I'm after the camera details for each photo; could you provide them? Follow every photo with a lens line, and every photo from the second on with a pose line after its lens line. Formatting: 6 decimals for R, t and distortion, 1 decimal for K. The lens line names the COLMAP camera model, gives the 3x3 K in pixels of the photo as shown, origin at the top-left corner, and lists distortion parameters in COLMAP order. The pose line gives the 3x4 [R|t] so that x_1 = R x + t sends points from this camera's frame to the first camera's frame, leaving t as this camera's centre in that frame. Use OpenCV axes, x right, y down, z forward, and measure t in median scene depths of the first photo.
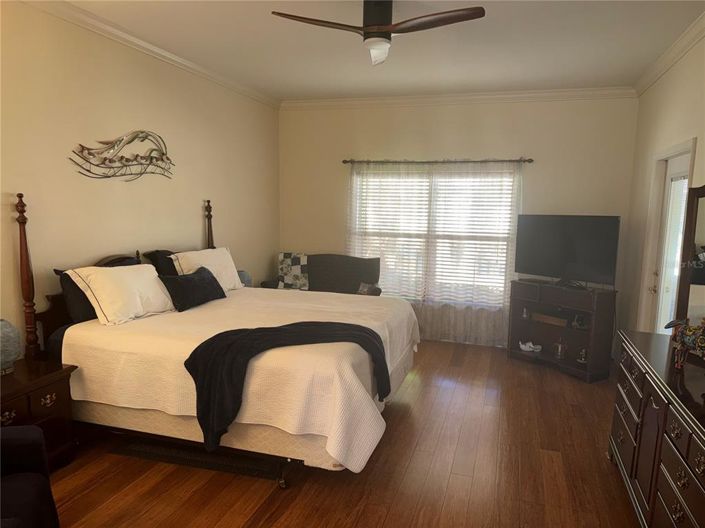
lens RADIAL K [[496.4, 0, 345.0], [0, 496.4, 269.8], [0, 0, 1]] dist [0.052842, -0.056568]
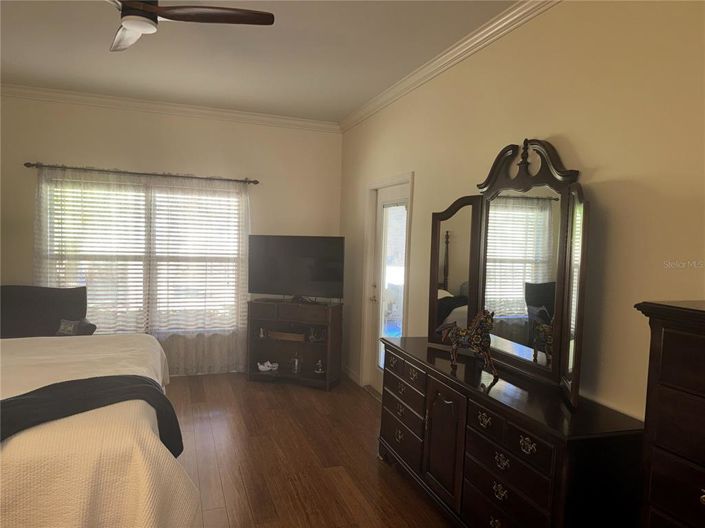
lens RADIAL K [[496.4, 0, 350.8], [0, 496.4, 265.6], [0, 0, 1]] dist [0.052842, -0.056568]
pose [[0.778979, -0.034049, 0.626125, -0.111455], [0.065340, 0.997496, -0.027046, -0.008759], [-0.623636, 0.061979, 0.779254, 0.100807]]
